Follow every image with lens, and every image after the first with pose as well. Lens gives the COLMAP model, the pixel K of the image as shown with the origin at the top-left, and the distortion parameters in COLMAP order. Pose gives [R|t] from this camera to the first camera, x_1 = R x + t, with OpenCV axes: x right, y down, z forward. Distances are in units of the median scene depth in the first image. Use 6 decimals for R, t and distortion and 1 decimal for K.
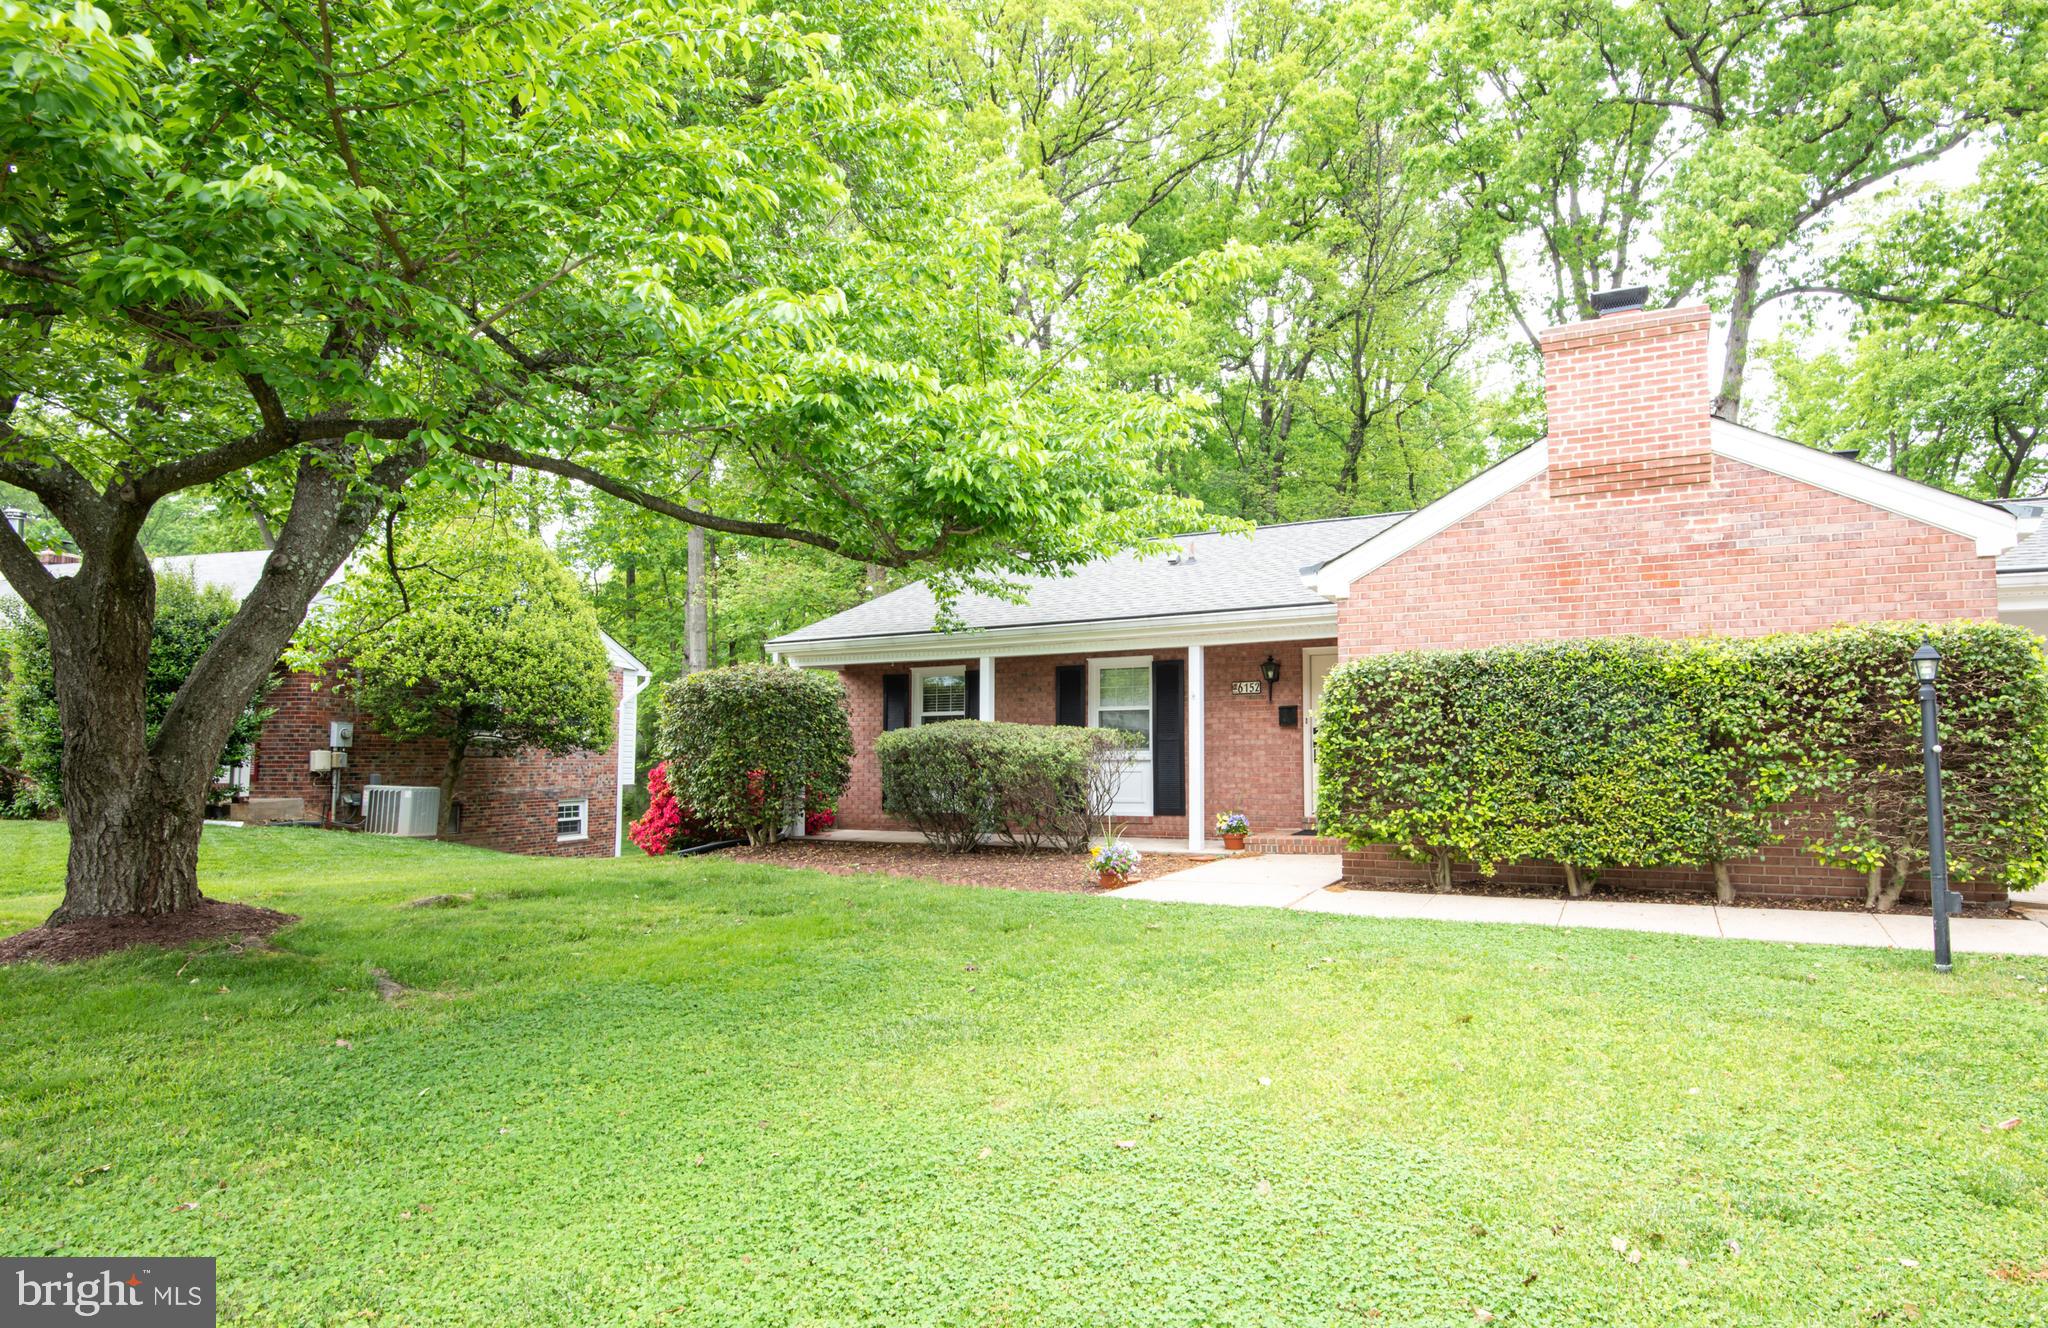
lens RADIAL K [[1056.5, 0, 1142.1], [0, 1056.5, 699.4], [0, 0, 1]] dist [-0.061694, -0.000104]
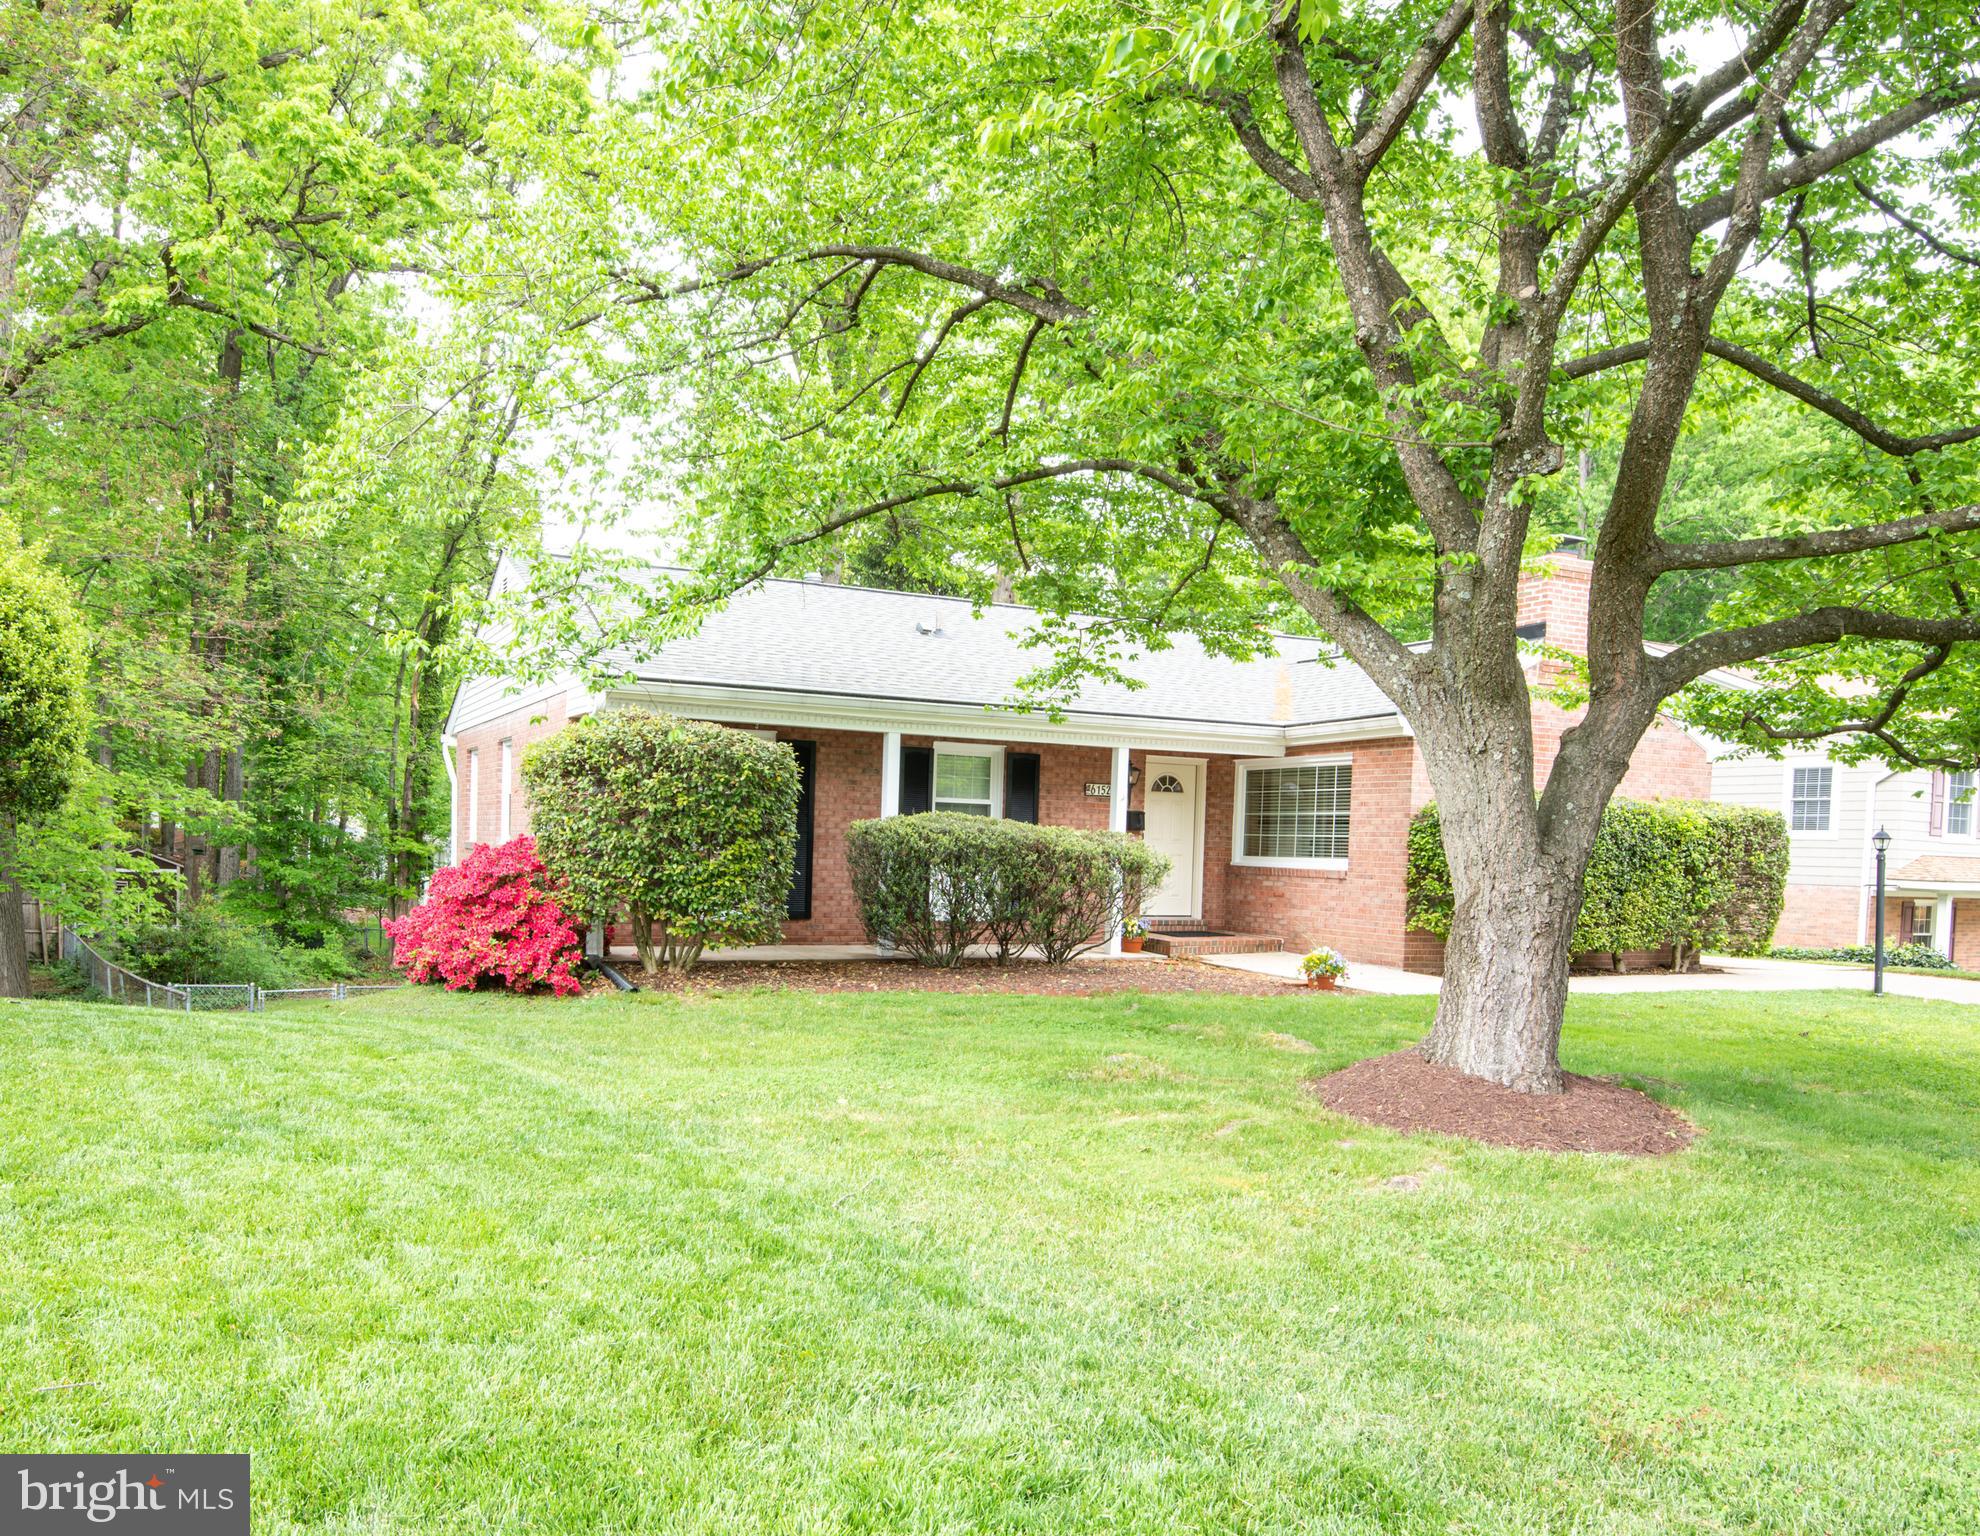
lens RADIAL K [[1242.4, 0, 984.6], [0, 1242.4, 864.5], [0, 0, 1]] dist [0.003850, 0.002435]
pose [[0.627007, 0.011431, 0.778930, -0.909956], [-0.076621, 0.995949, 0.047060, 0.012510], [-0.775236, -0.089189, 0.625343, 0.362003]]
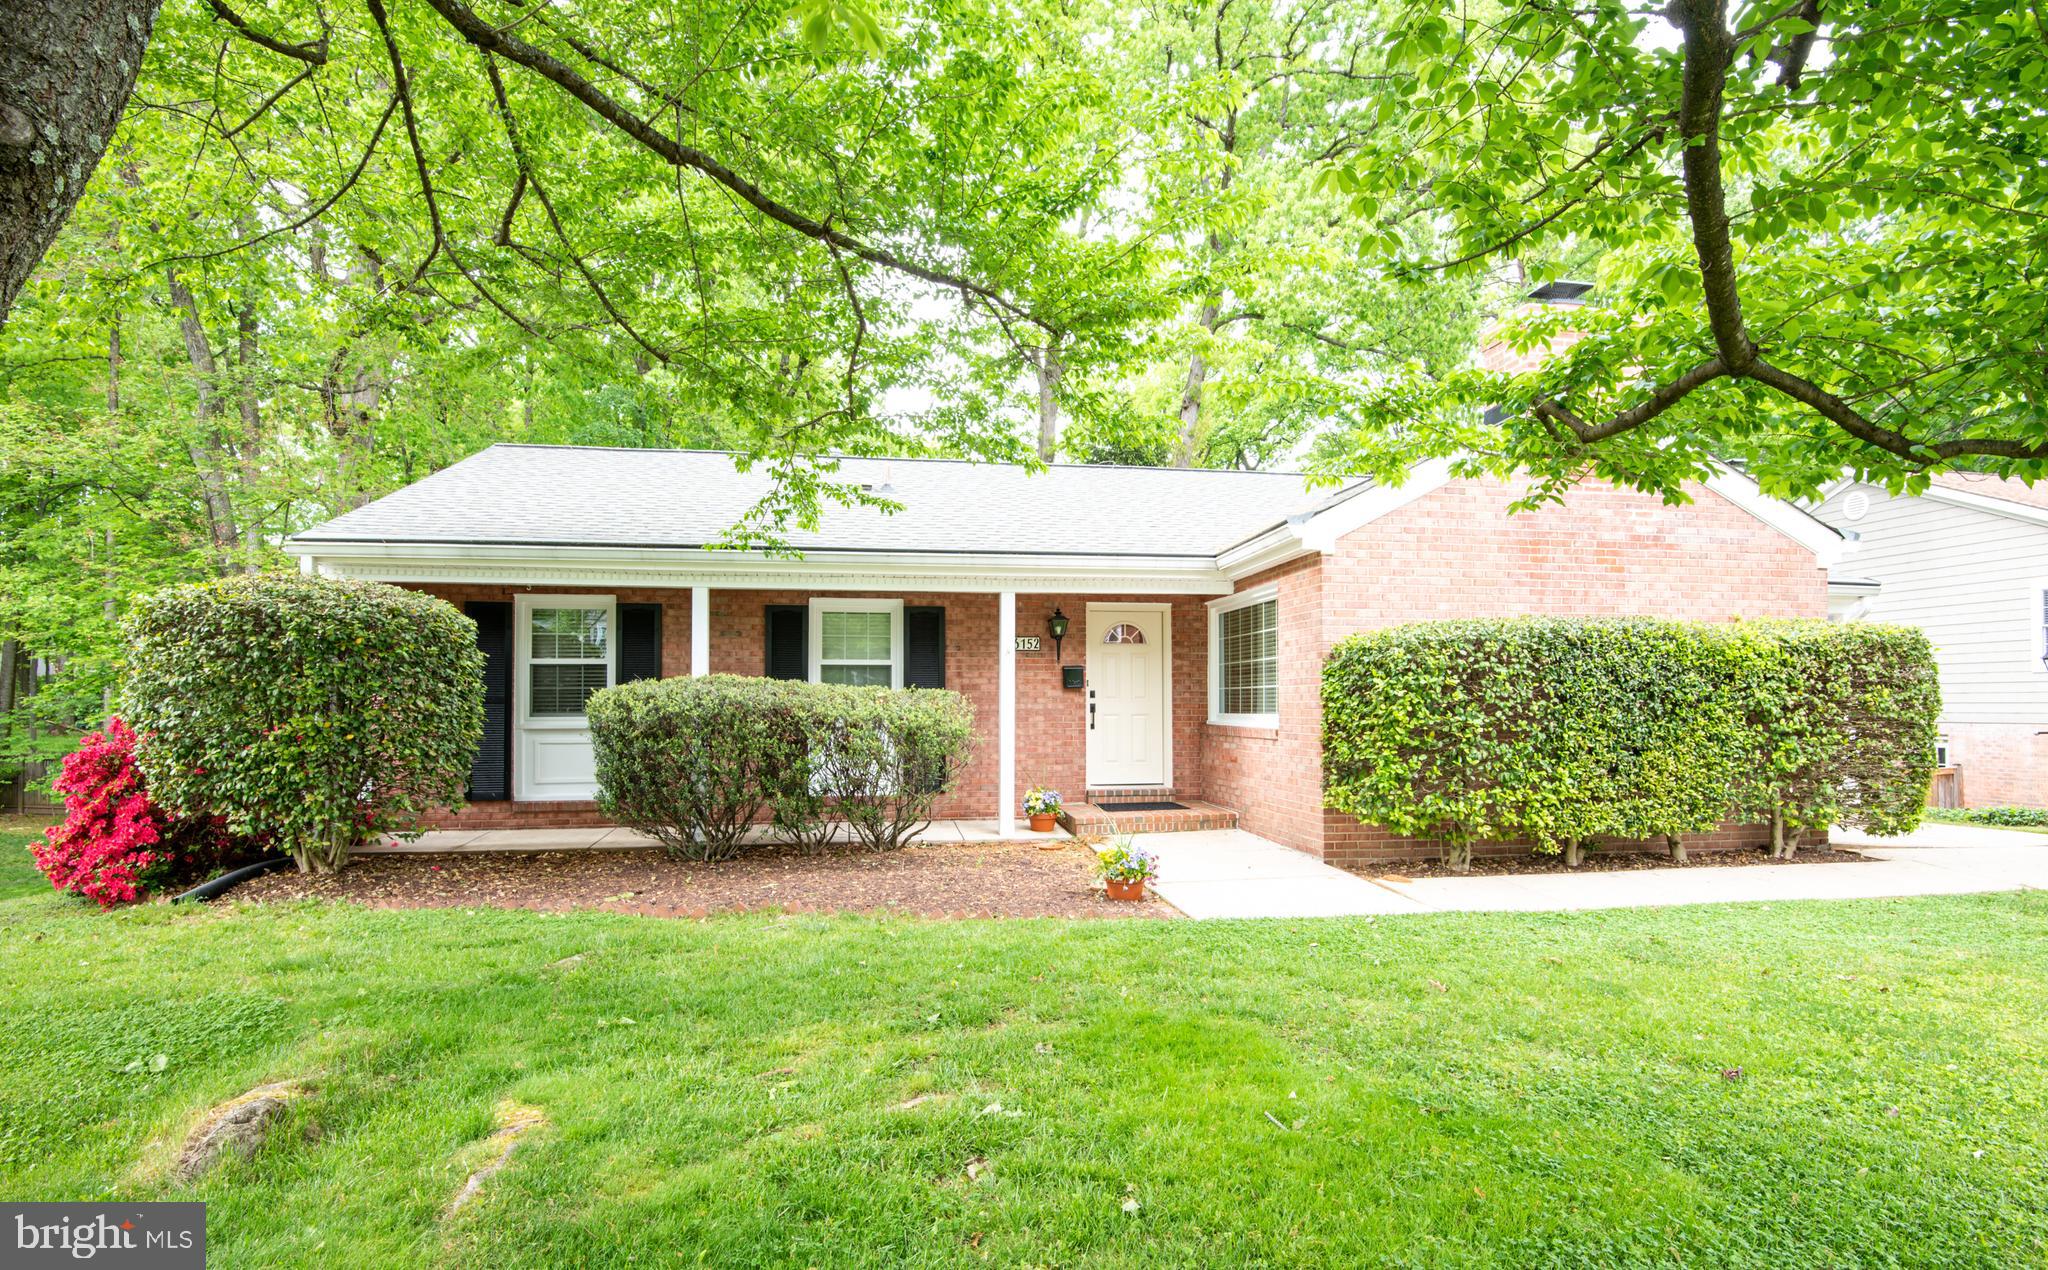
lens RADIAL K [[1002.1, 0, 1026.7], [0, 1002.1, 680.9], [0, 0, 1]] dist [-0.048688, -0.000075]
pose [[0.832350, 0.017695, 0.553968, -0.372529], [-0.034467, 0.999208, 0.019870, 0.003420], [-0.553178, -0.035633, 0.832301, 0.319406]]
